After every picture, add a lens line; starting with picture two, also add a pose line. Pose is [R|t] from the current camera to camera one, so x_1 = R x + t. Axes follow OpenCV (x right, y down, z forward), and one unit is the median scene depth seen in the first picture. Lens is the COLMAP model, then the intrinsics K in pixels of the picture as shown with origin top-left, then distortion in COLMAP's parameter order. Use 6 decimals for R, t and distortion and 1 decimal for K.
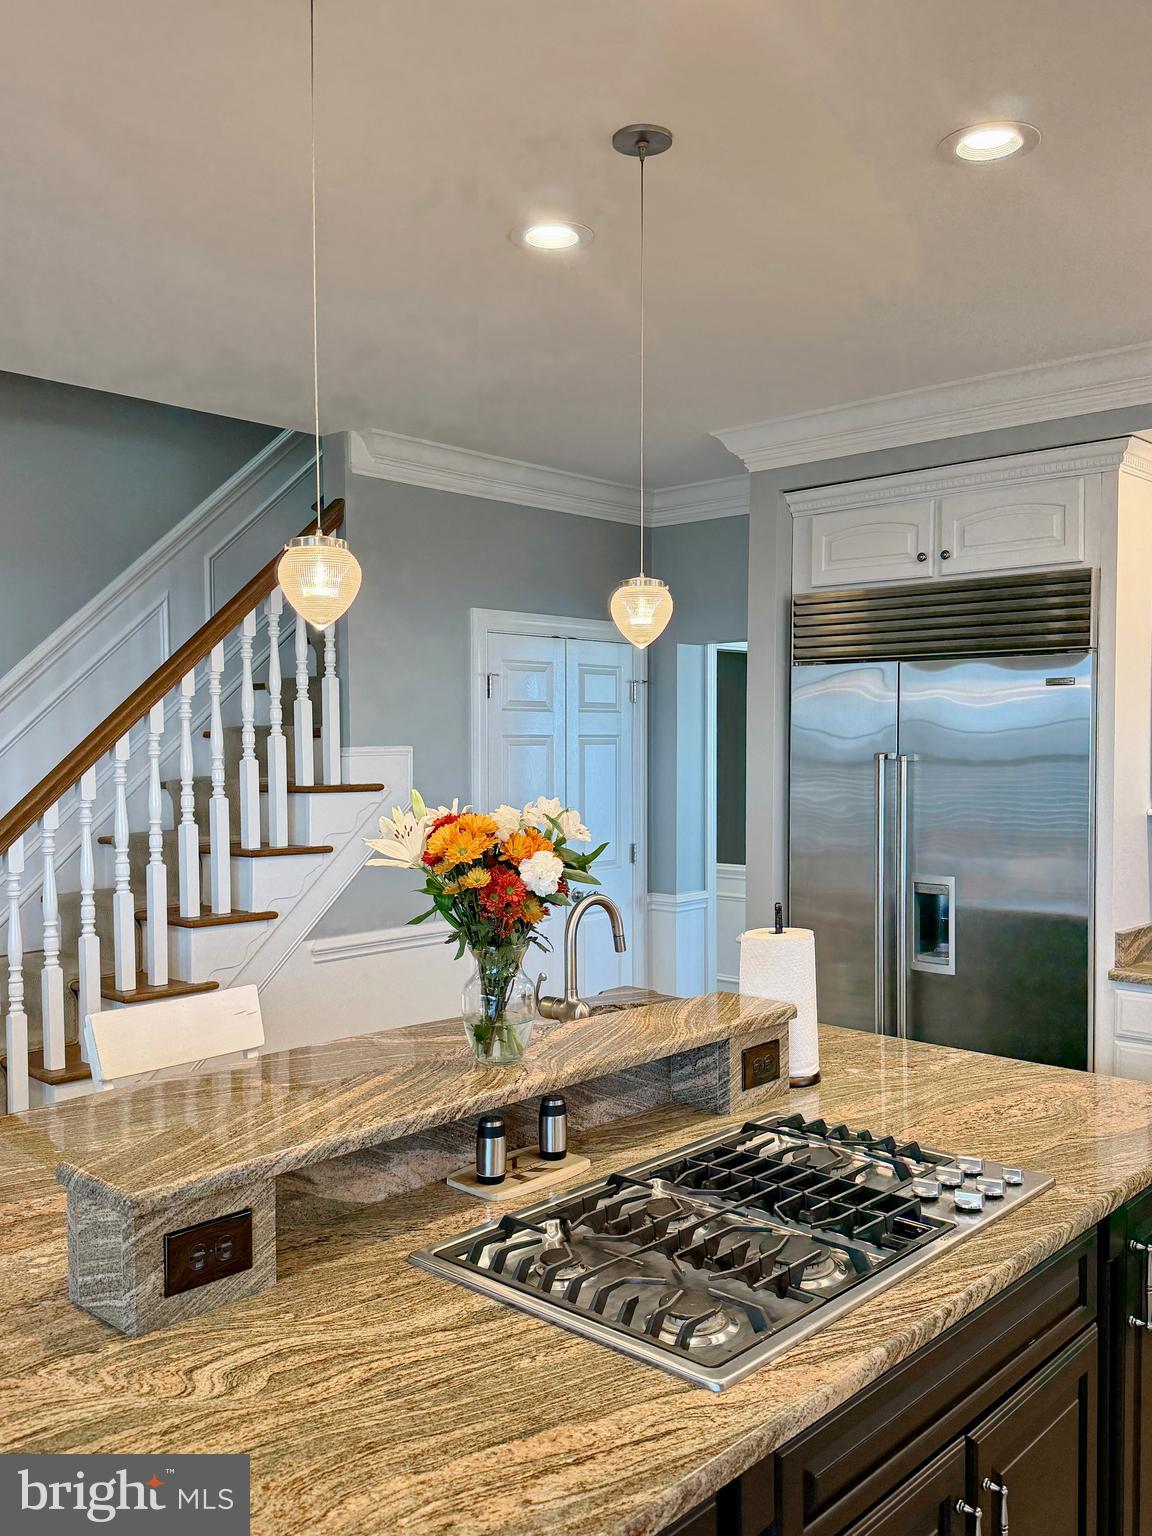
lens RADIAL K [[1297.9, 0, 567.6], [0, 1297.9, 767.7], [0, 0, 1]] dist [0.056693, -0.047385]
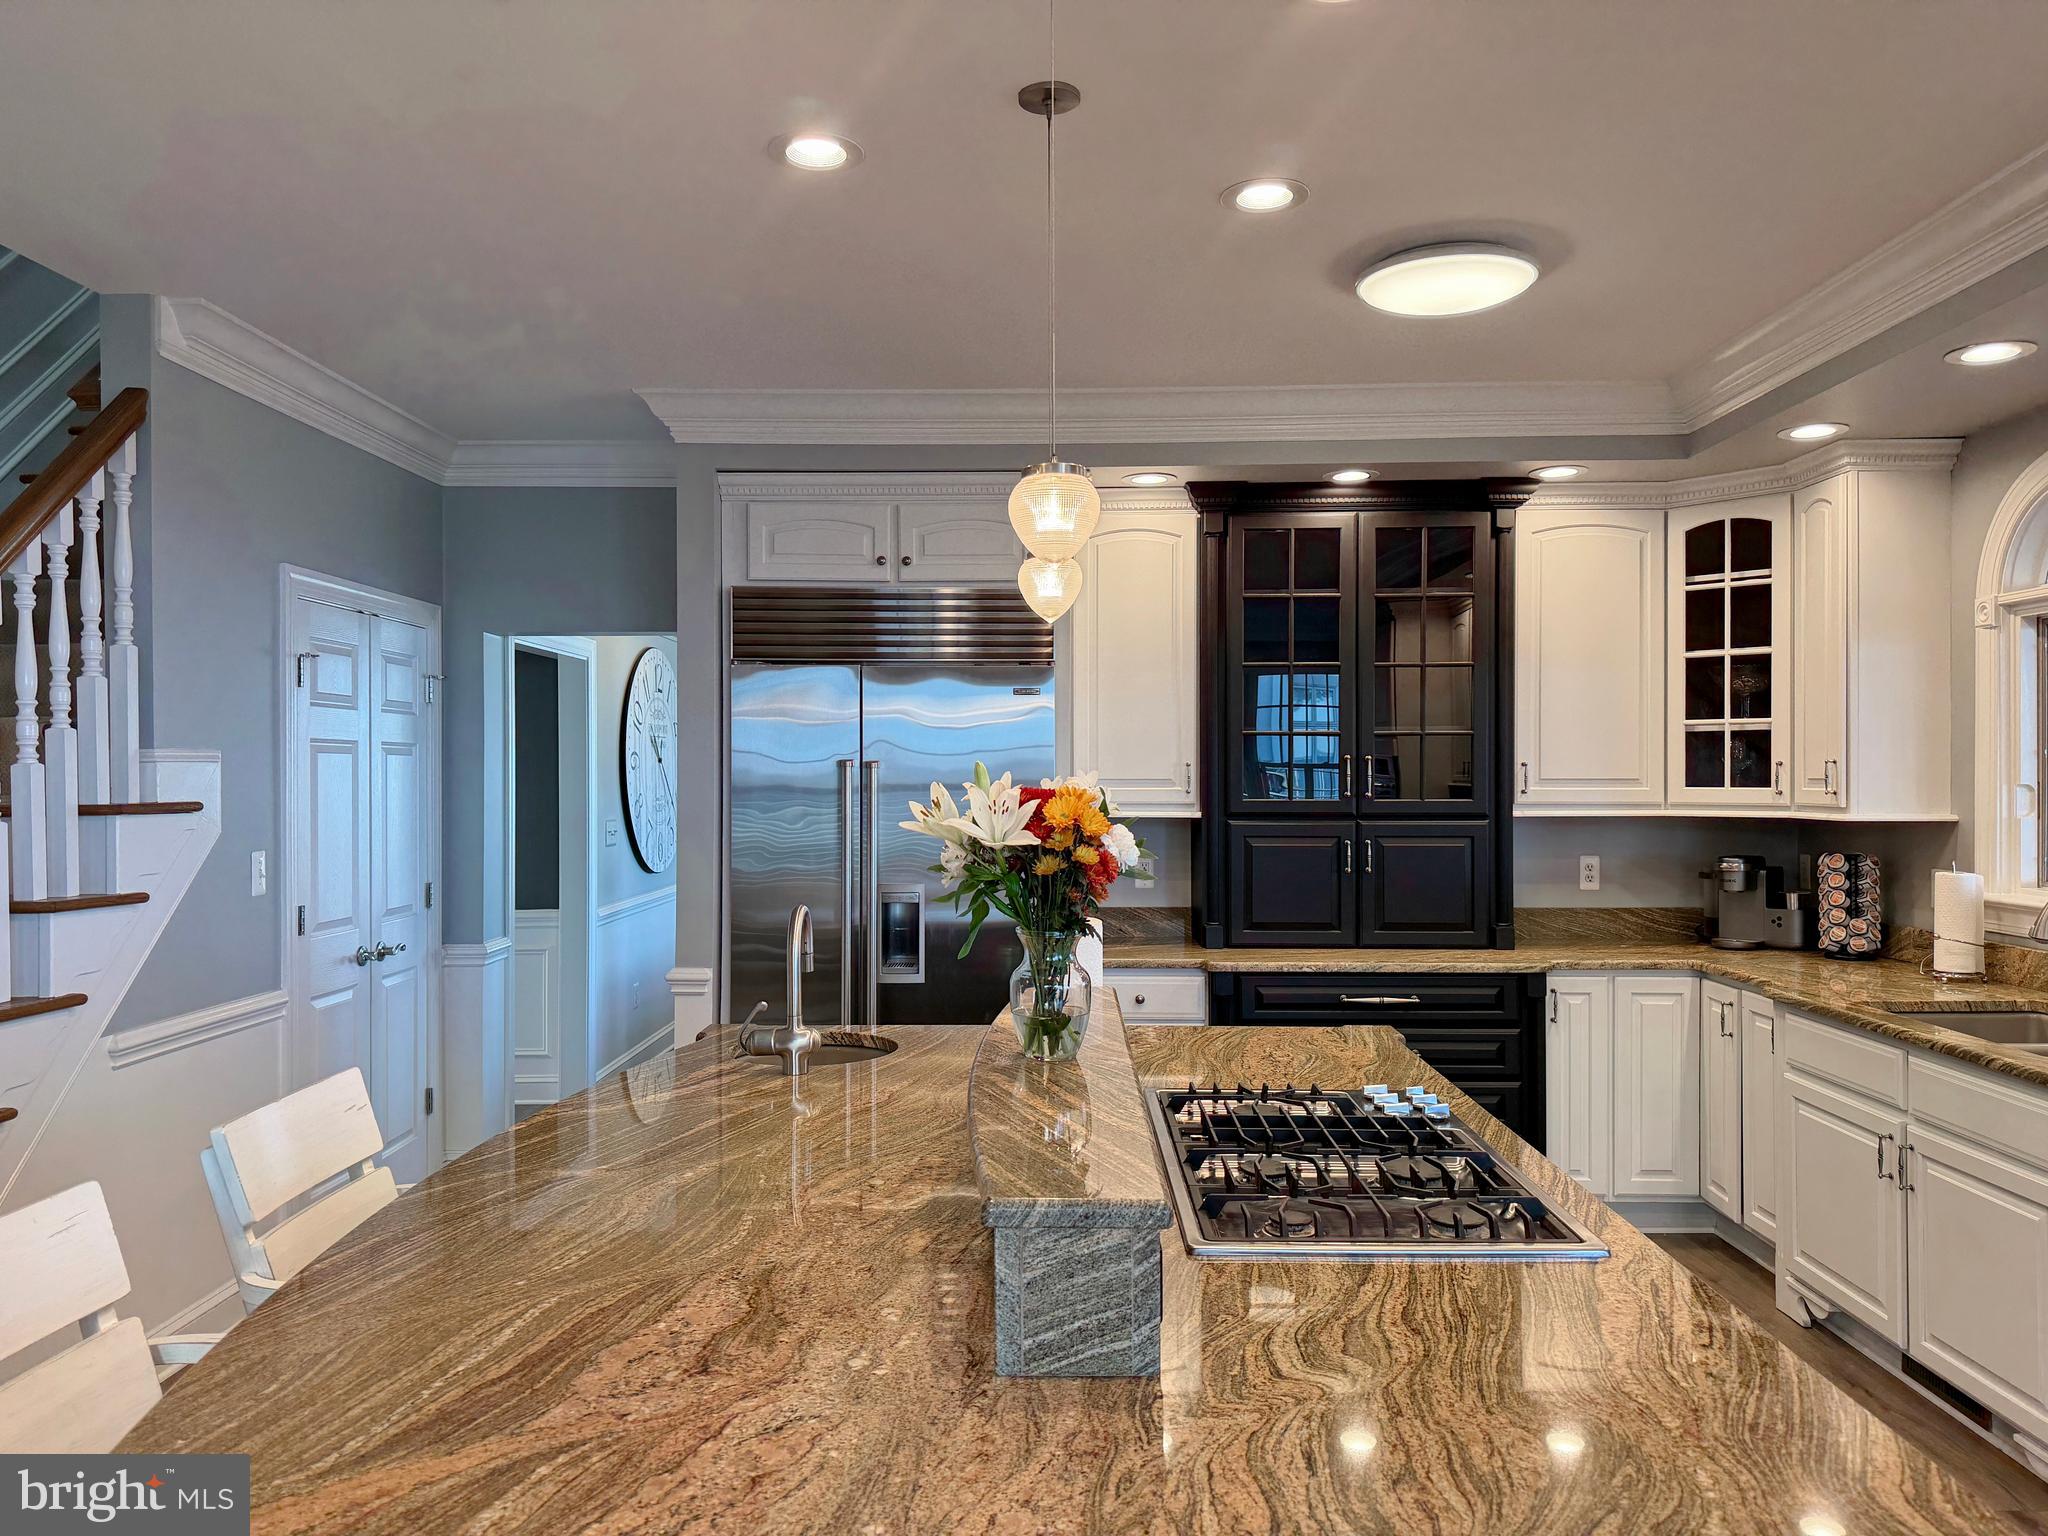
lens RADIAL K [[1447.4, 0, 1016.1], [0, 1447.4, 776.2], [0, 0, 1]] dist [0.047928, -0.041754]
pose [[0.740456, -0.000999, 0.672104, -0.384476], [0.019197, 0.999622, -0.019664, 0.024568], [-0.671831, 0.027463, 0.740195, 0.133720]]
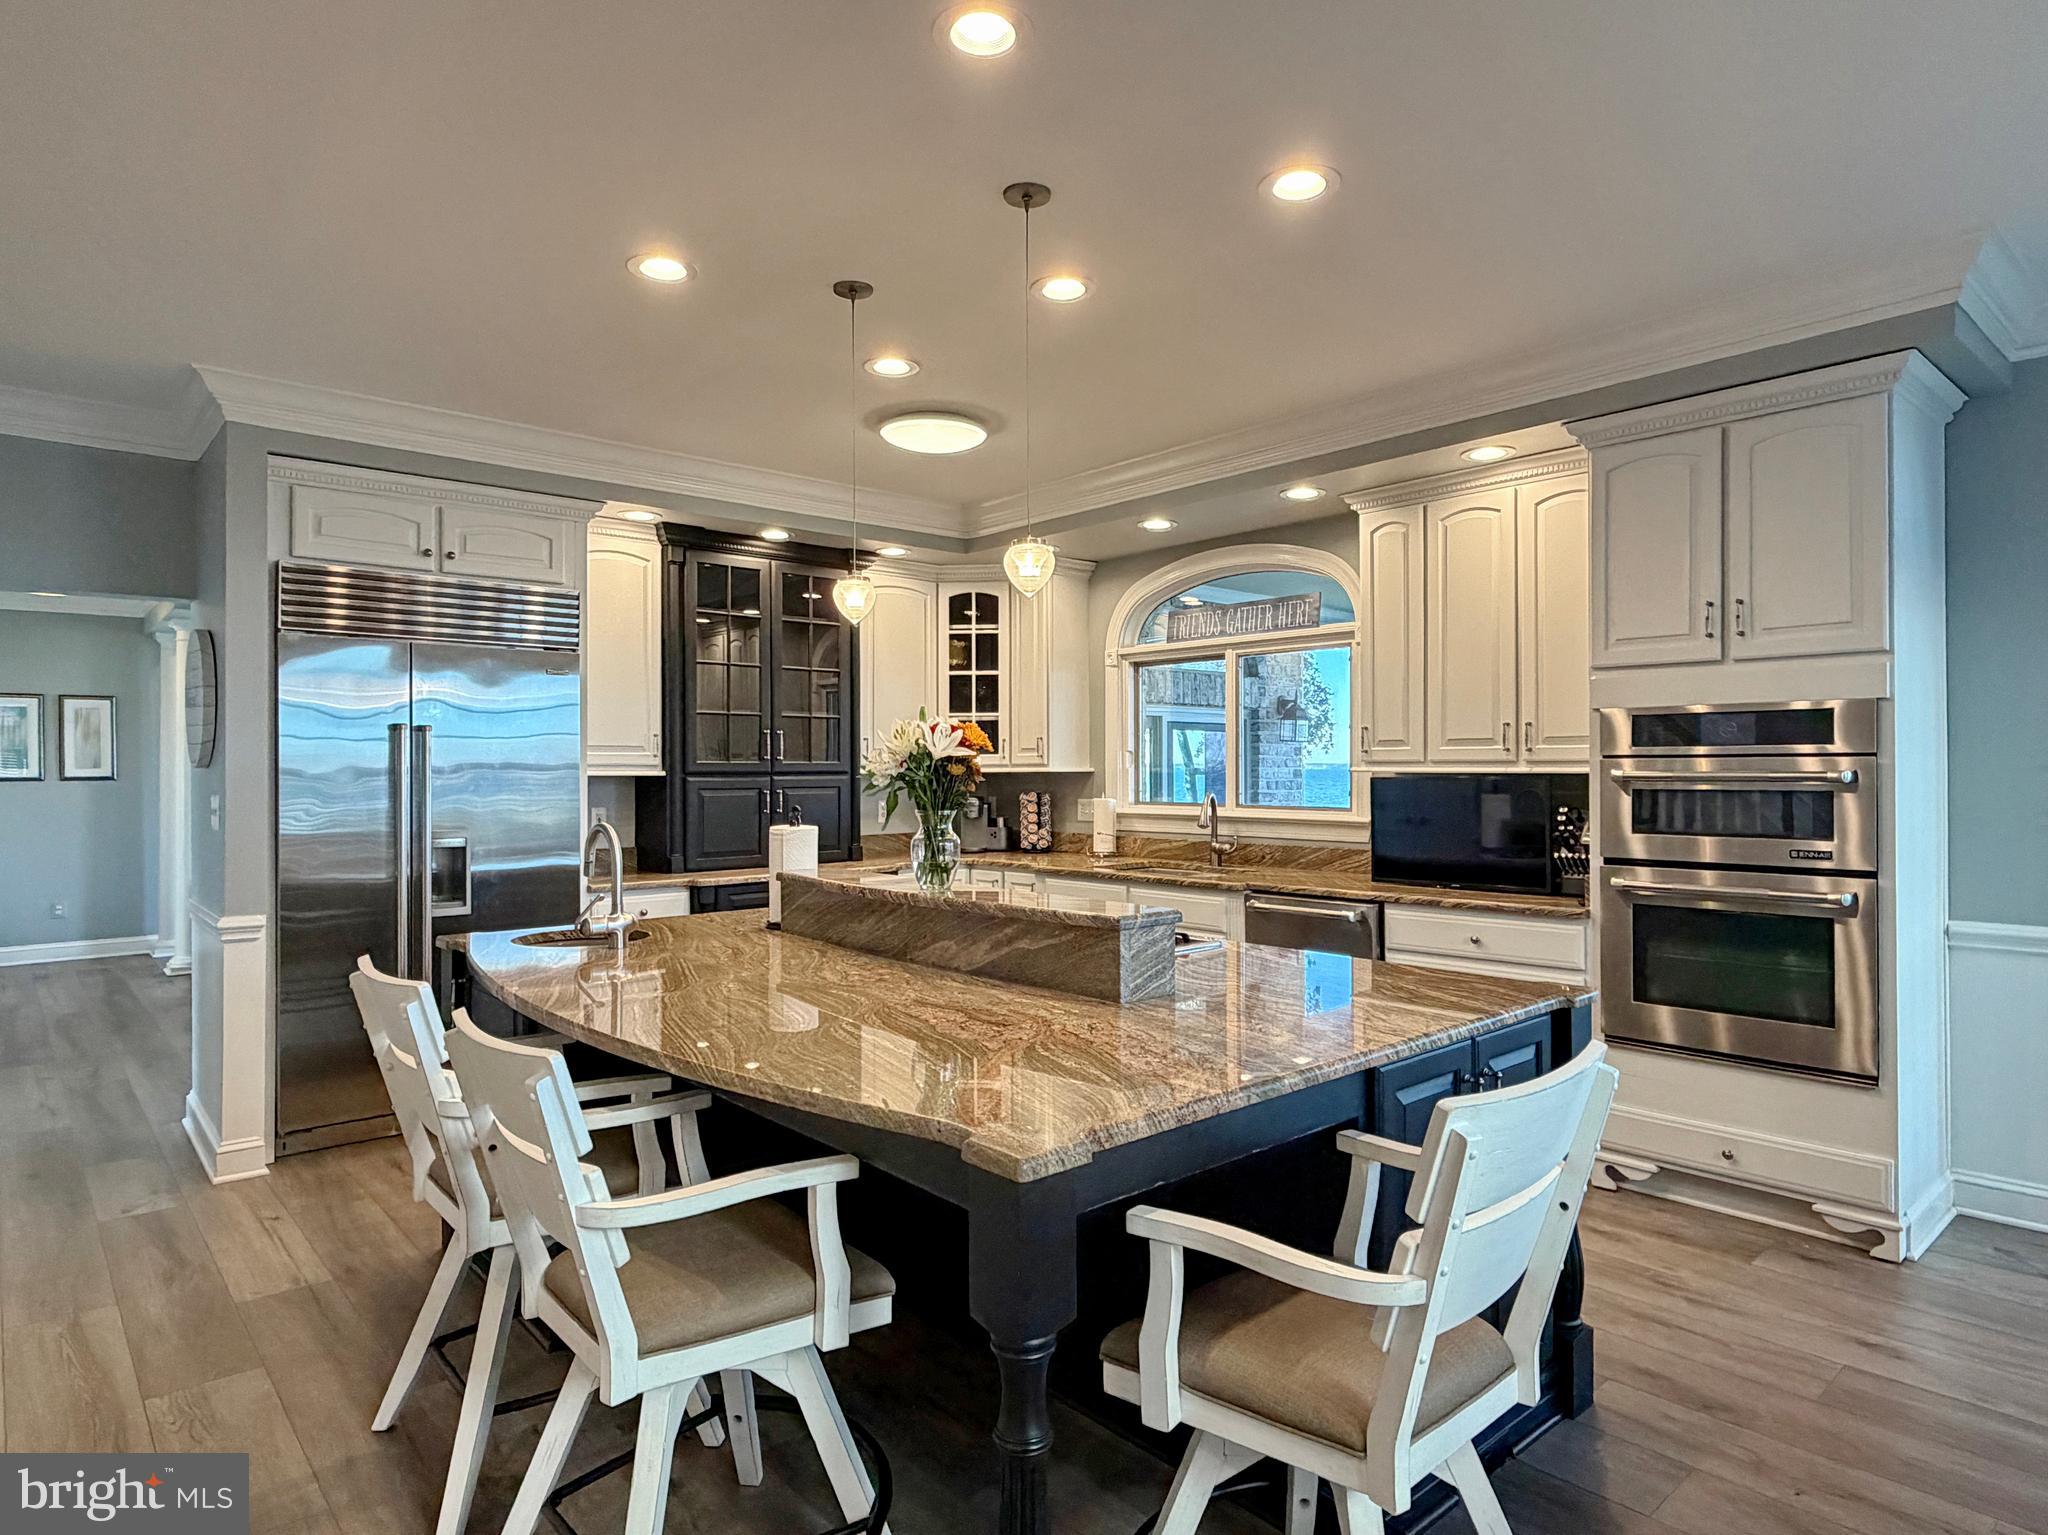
lens RADIAL K [[1188.5, 0, 1048.5], [0, 1188.5, 773.6], [0, 0, 1]] dist [0.001665, -0.006441]
pose [[0.078184, -0.000993, 0.996938, -0.722253], [0.032430, 0.999473, -0.001547, 0.051269], [-0.996411, 0.032451, 0.078175, 0.386855]]
